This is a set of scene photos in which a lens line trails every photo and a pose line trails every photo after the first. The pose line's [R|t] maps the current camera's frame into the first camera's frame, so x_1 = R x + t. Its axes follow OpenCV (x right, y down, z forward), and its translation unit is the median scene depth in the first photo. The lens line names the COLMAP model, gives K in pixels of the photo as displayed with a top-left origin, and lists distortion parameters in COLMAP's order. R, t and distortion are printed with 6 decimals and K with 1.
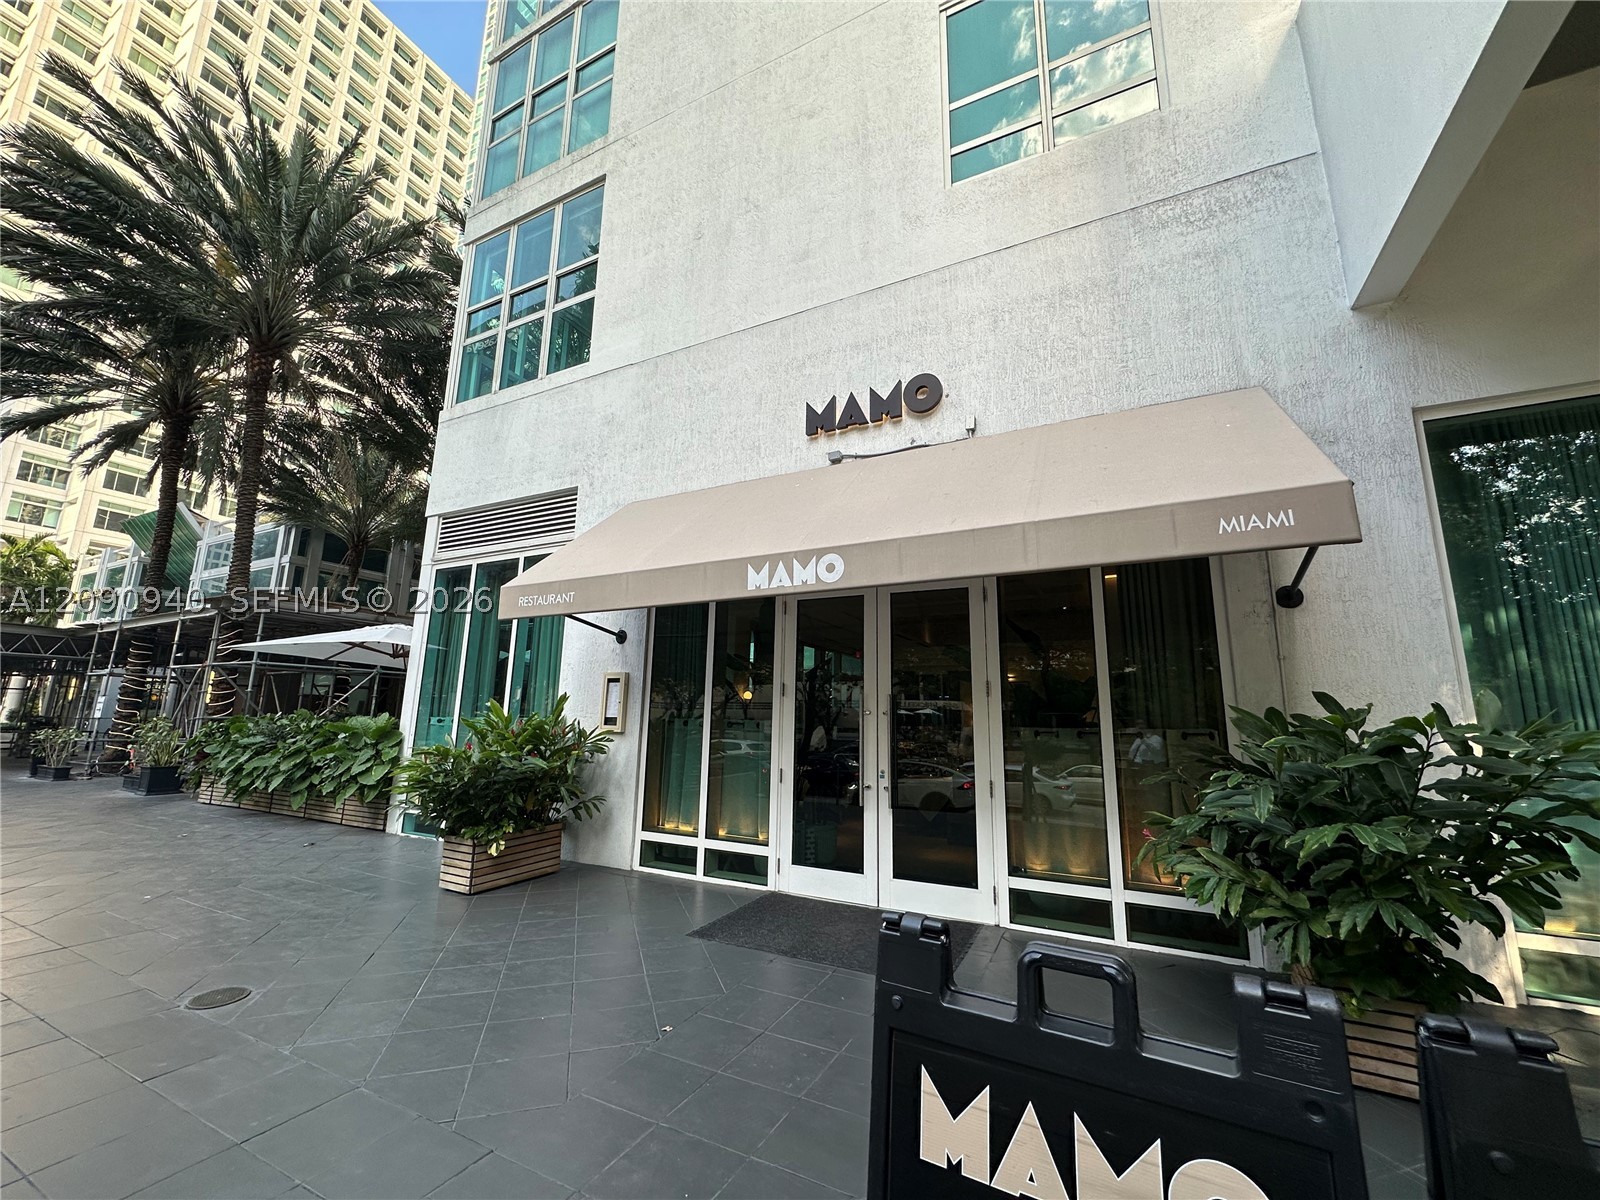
lens RADIAL K [[636.3, 0, 801.9], [0, 636.3, 601.2], [0, 0, 1]] dist [0.000242, 0.000138]
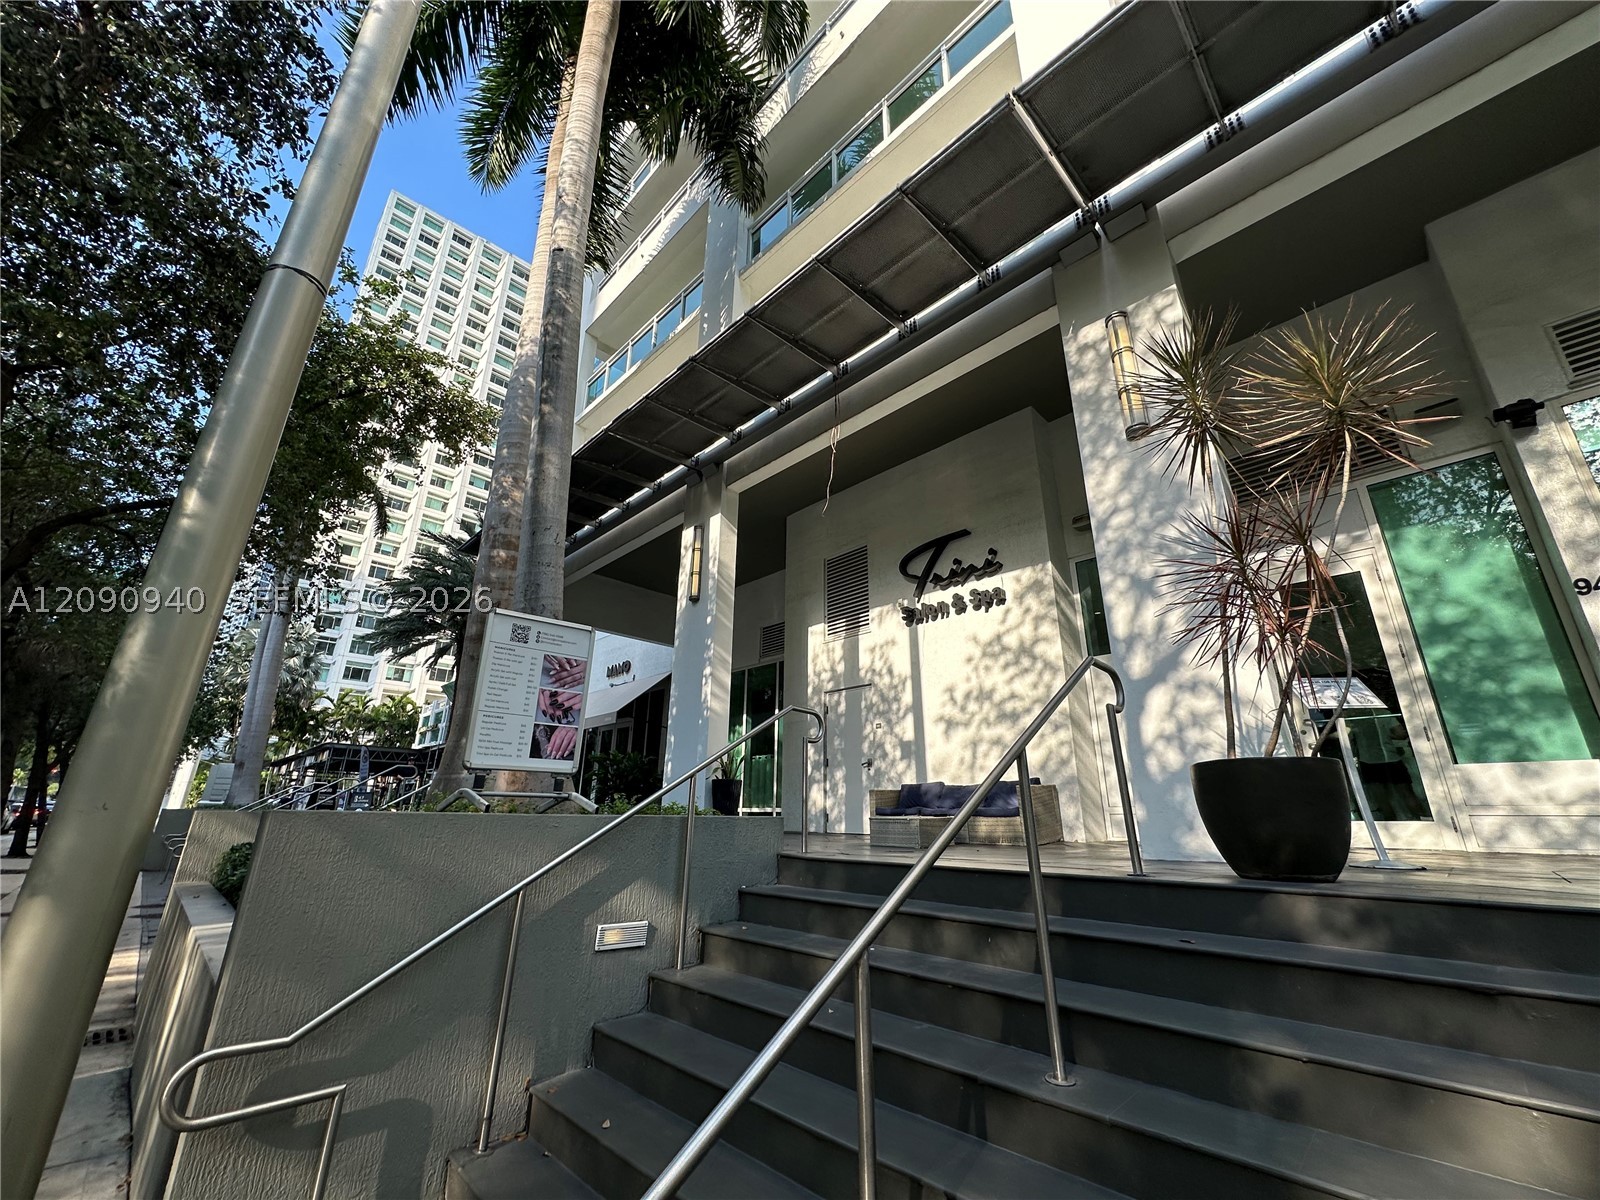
lens RADIAL K [[636.3, 0, 795.2], [0, 636.3, 594.5], [0, 0, 1]] dist [0.000242, 0.000138]
pose [[0.947020, -0.111928, -0.301040, 0.416177], [0.062675, 0.983694, -0.168578, -0.016087], [0.314999, 0.140779, 0.938593, -0.381497]]
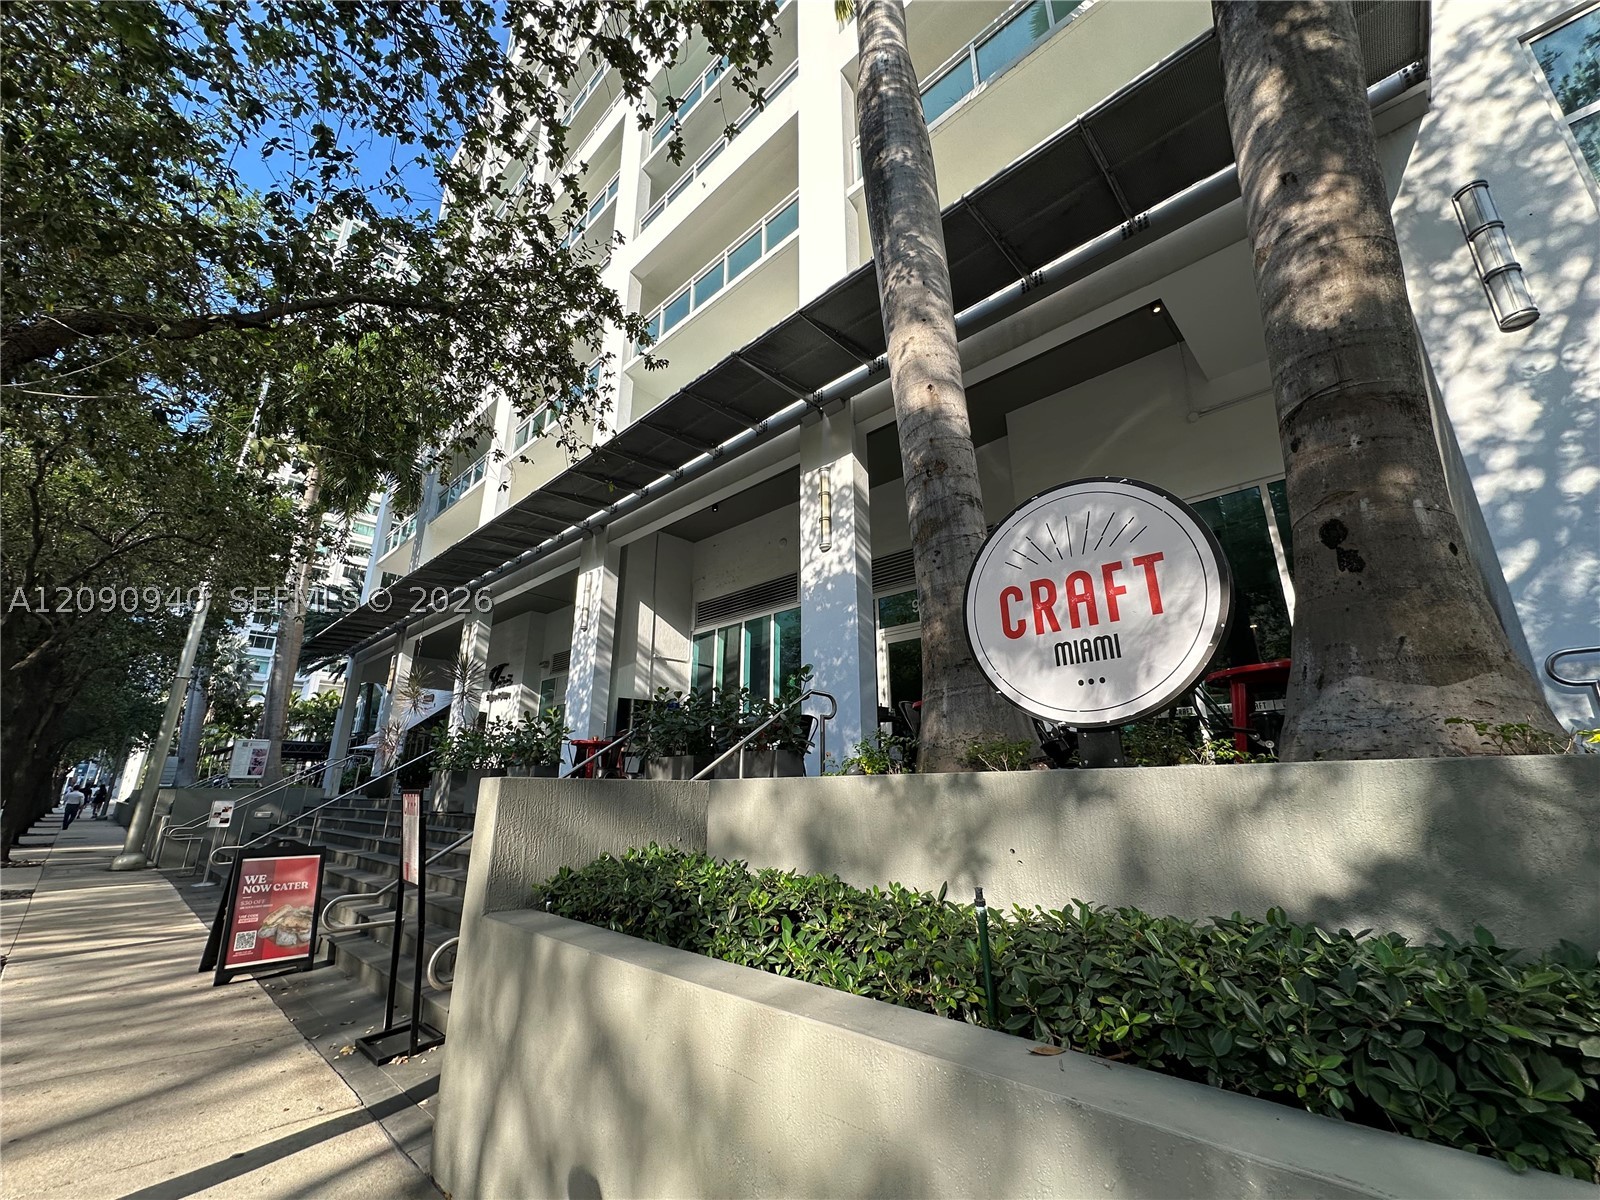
lens RADIAL K [[636.3, 0, 797.6], [0, 636.3, 595.7], [0, 0, 1]] dist [0.000242, 0.000138]
pose [[0.961231, -0.099578, -0.257135, 2.852575], [0.069559, 0.989925, -0.123332, -0.226836], [0.266825, 0.100664, 0.958473, -1.808080]]
